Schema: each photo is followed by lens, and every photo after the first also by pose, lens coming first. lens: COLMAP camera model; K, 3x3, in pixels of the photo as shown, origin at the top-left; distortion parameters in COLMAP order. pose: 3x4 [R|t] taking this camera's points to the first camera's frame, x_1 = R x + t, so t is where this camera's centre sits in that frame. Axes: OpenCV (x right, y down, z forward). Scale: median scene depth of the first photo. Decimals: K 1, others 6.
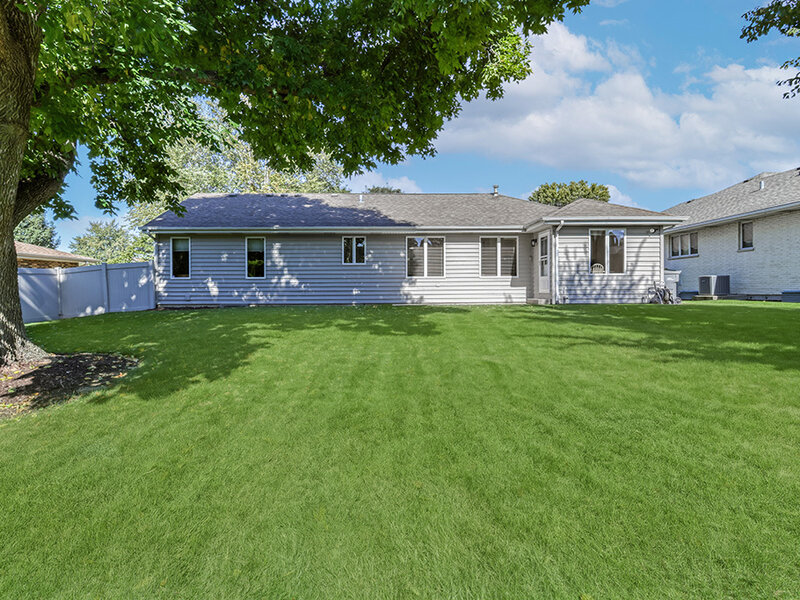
lens RADIAL K [[432.0, 0, 399.7], [0, 432.0, 294.8], [0, 0, 1]] dist [-0.060990, -0.000158]
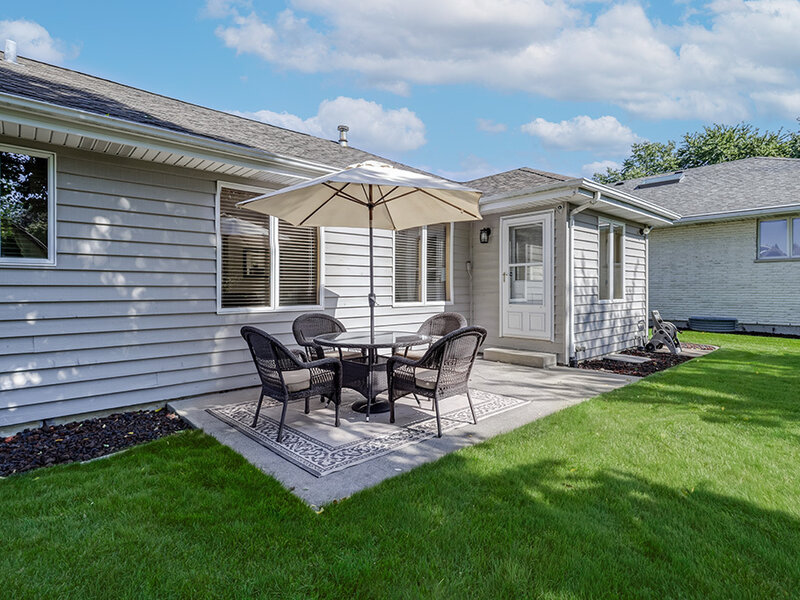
lens RADIAL K [[432.0, 0, 399.7], [0, 432.0, 294.8], [0, 0, 1]] dist [-0.060990, -0.000158]
pose [[0.736535, -0.002353, 0.676395, -0.100282], [0.014327, 0.999824, -0.012122, -0.046678], [-0.676247, 0.018619, 0.736439, 0.680223]]
